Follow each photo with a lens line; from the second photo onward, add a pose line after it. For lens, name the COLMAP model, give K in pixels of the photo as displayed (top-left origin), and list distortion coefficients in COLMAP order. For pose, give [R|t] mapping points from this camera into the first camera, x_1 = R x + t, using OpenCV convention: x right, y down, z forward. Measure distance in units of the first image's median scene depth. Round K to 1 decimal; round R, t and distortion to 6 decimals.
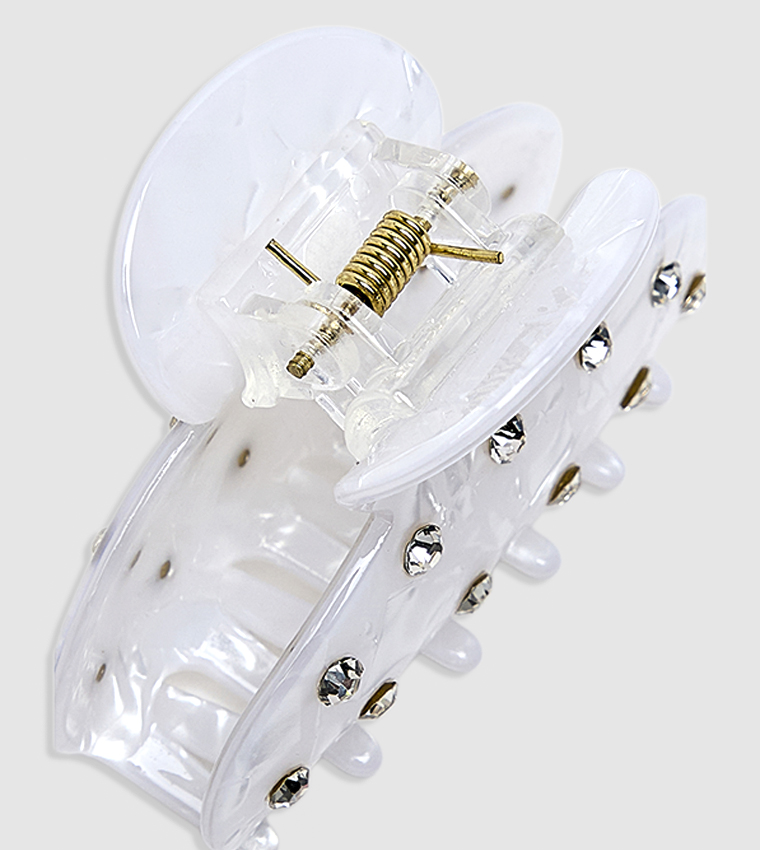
lens RADIAL K [[4802.3, 0, 380.5], [0, 4802.3, 424.5], [0, 0, 1]] dist [0.480048, 0.000000]
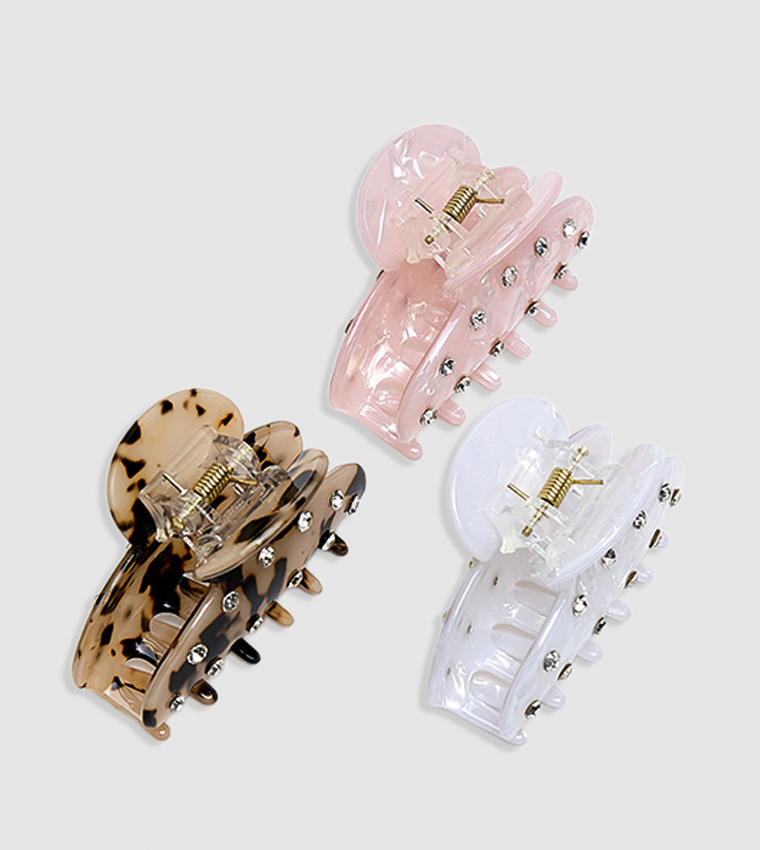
lens RADIAL K [[4802.3, 0, 379.9], [0, 4802.3, 425.4], [0, 0, 1]] dist [0.480048, 0.000000]
pose [[0.994971, -0.084824, 0.053262, -0.211801], [0.089782, 0.991042, -0.098870, 0.165676], [-0.044399, 0.103155, 0.993674, -1.416017]]
